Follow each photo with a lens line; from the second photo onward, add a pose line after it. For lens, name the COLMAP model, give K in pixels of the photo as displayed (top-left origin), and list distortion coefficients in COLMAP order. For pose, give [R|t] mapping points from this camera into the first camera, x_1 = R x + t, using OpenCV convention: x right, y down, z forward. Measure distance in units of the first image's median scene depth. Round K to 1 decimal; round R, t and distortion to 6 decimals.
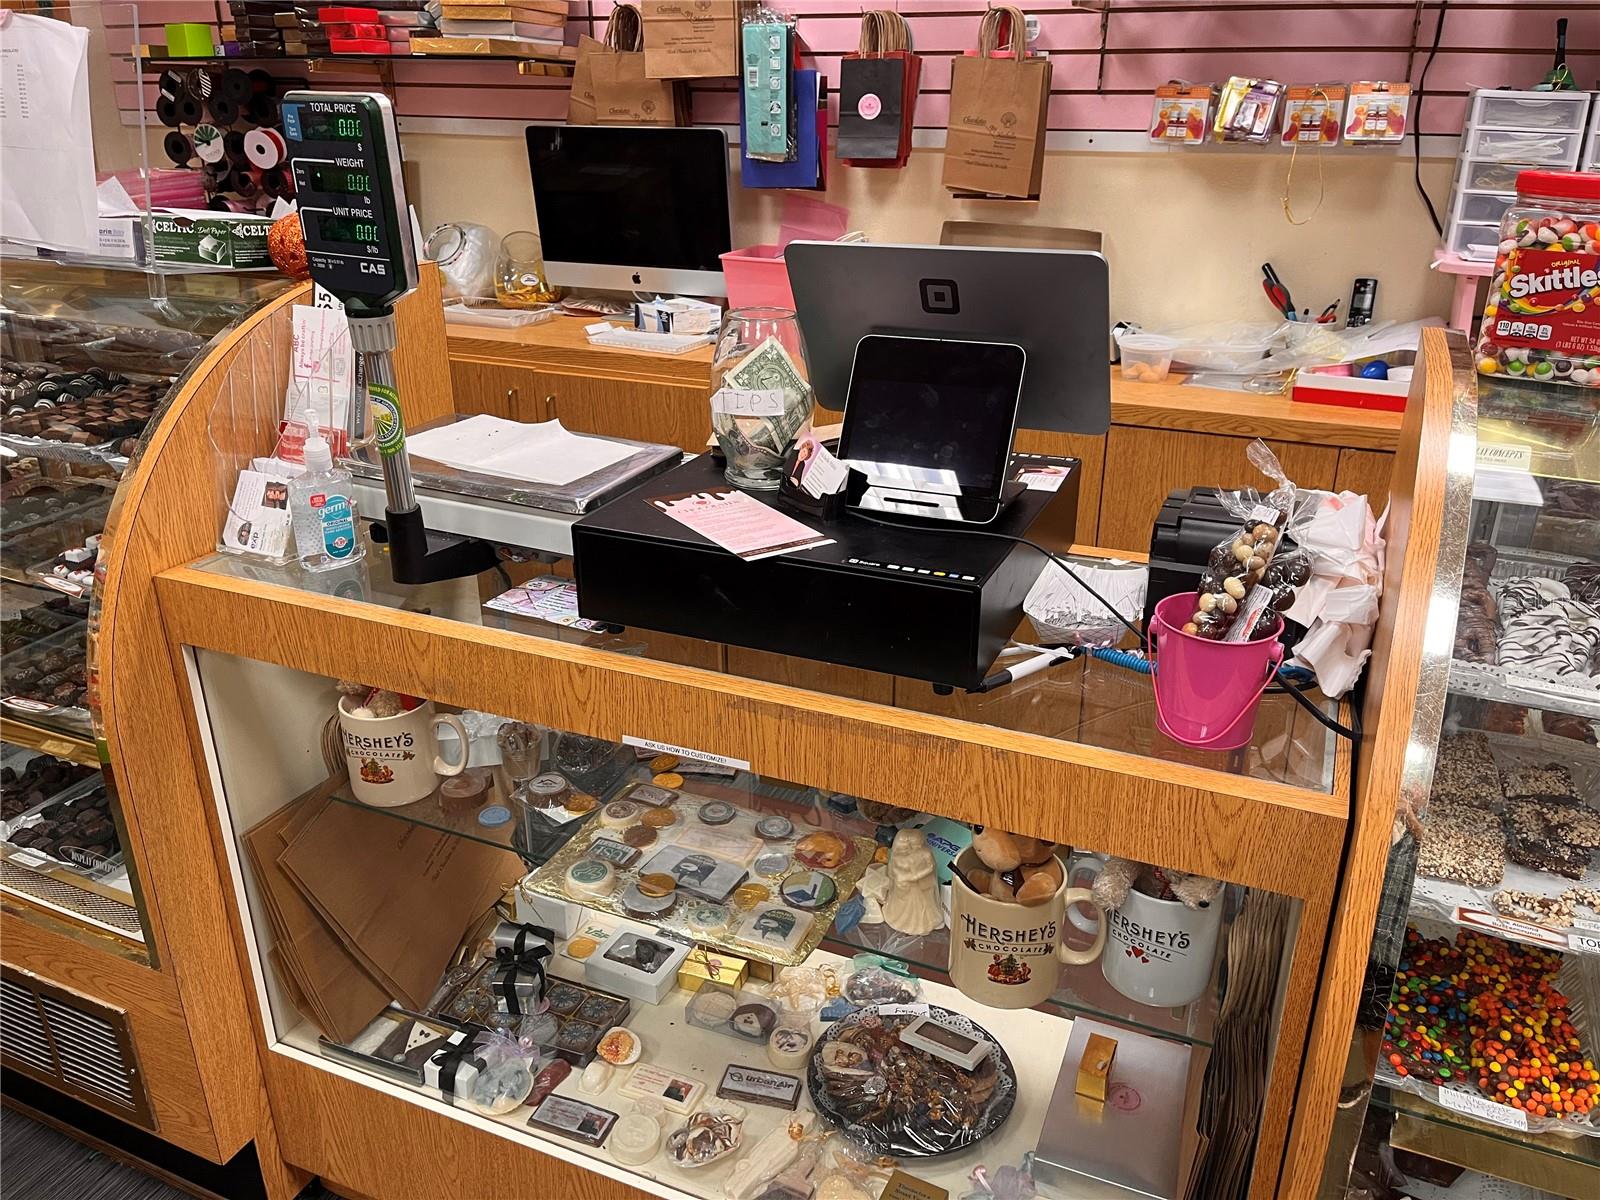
lens RADIAL K [[1218.4, 0, 805.7], [0, 1218.4, 597.5], [0, 0, 1]] dist [0.085038, -0.116292]
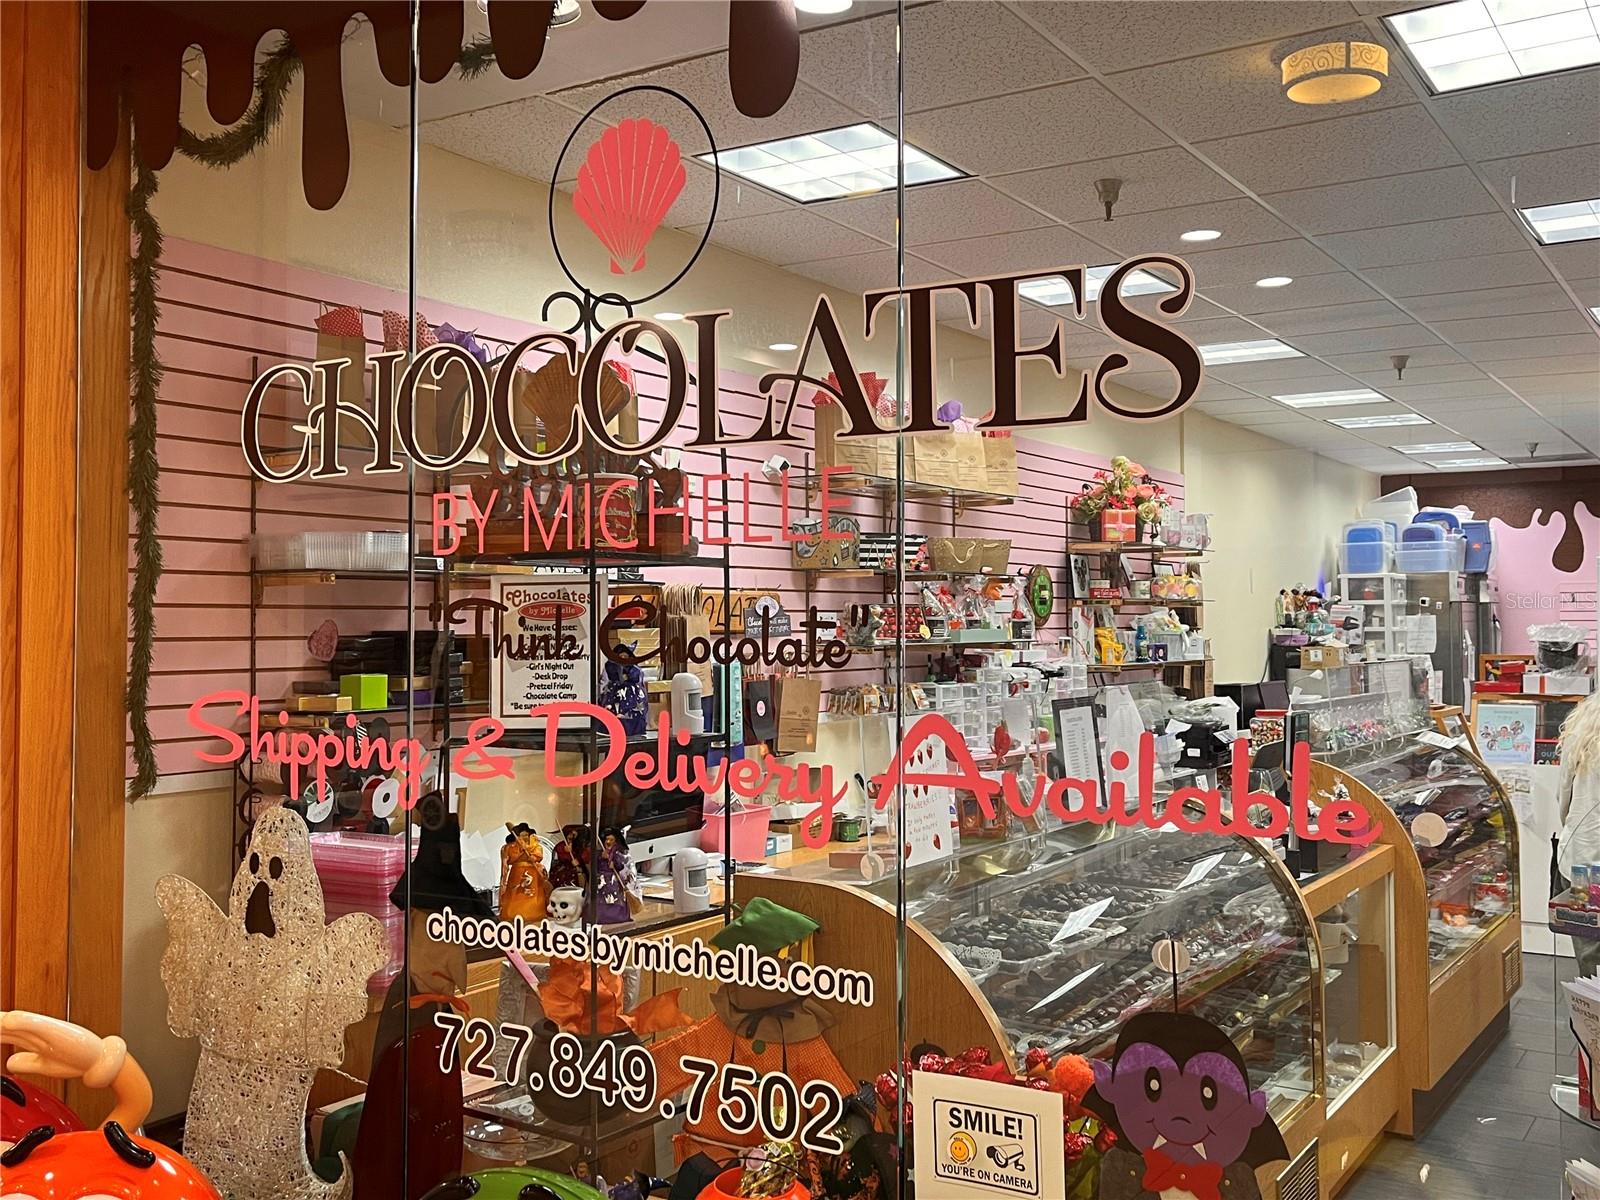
lens RADIAL K [[1539.9, 0, 804.2], [0, 1539.9, 587.1], [0, 0, 1]] dist [0.086049, 0.000000]
pose [[0.164295, 0.017067, 0.986264, -1.948162], [0.385229, 0.919340, -0.080082, -0.372367], [-0.908078, 0.393095, 0.144468, 0.620169]]
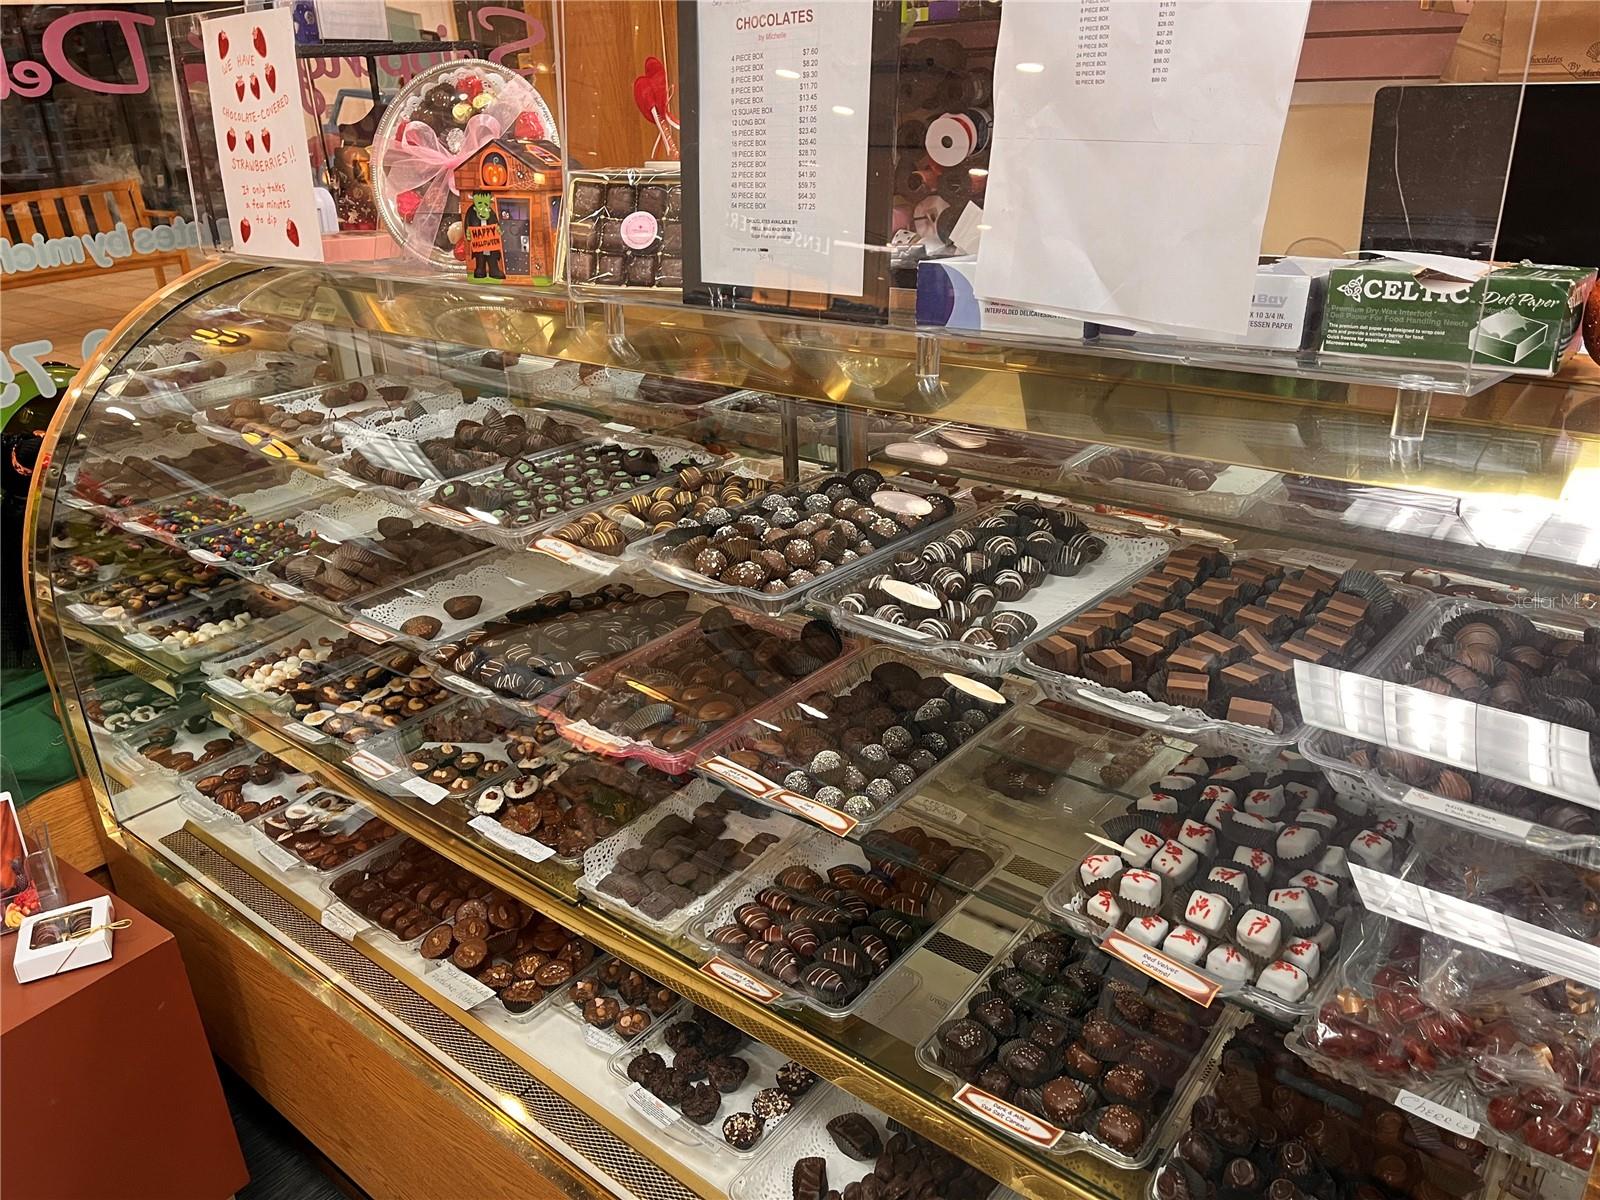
lens RADIAL K [[1218.4, 0, 791.5], [0, 1218.4, 596.1], [0, 0, 1]] dist [0.085038, -0.116292]
pose [[0.958283, 0.065219, -0.278280, -0.378320], [-0.061520, 0.997863, 0.022014, -0.105293], [0.279121, -0.003975, 0.960248, 0.271893]]
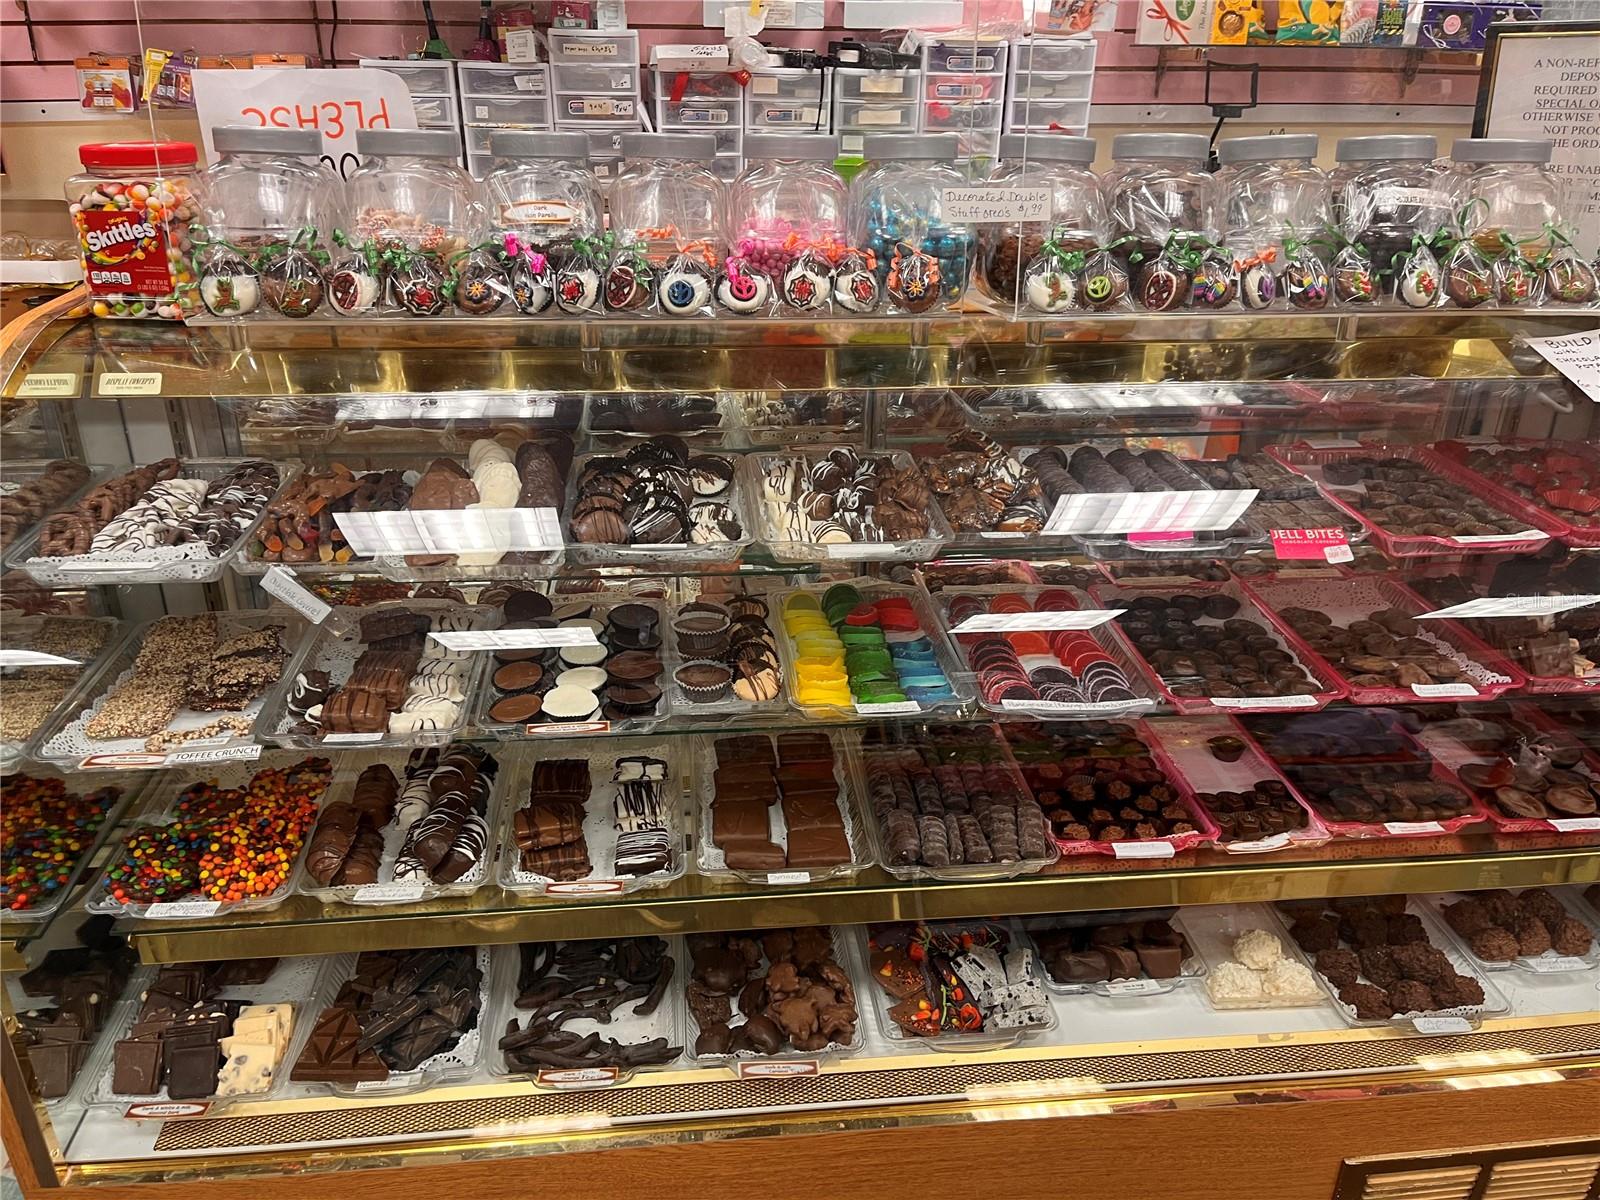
lens RADIAL K [[1218.4, 0, 787.7], [0, 1218.4, 599.7], [0, 0, 1]] dist [0.085038, -0.116292]
pose [[0.870036, -0.201229, 0.450050, 0.229741], [0.186144, 0.979416, 0.078068, 0.049700], [-0.456496, 0.015852, 0.889584, -0.152727]]
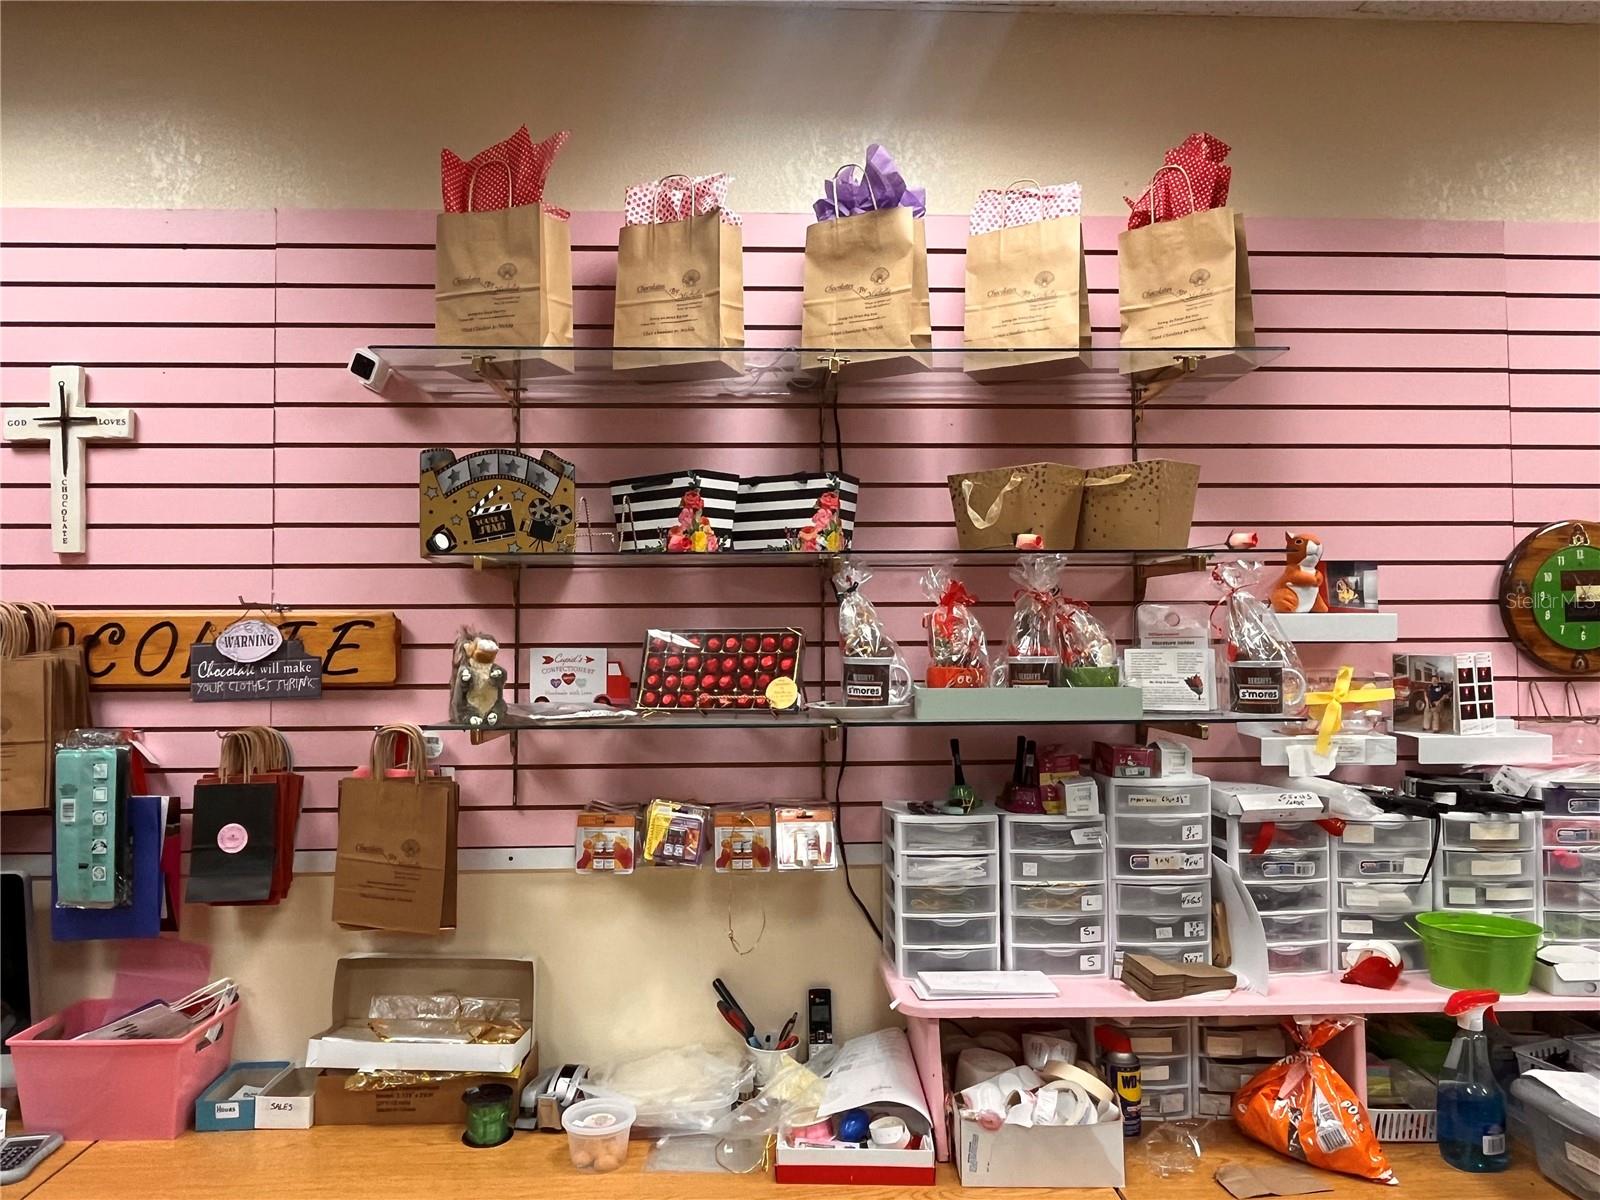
lens RADIAL K [[1084.5, 0, 793.1], [0, 1084.5, 601.9], [0, 0, 1]] dist [-0.002318, -0.002019]
pose [[0.901734, 0.003772, 0.432275, 0.077706], [0.175516, 0.910637, -0.374077, -0.214067], [-0.395056, 0.413189, 0.820491, 0.207645]]
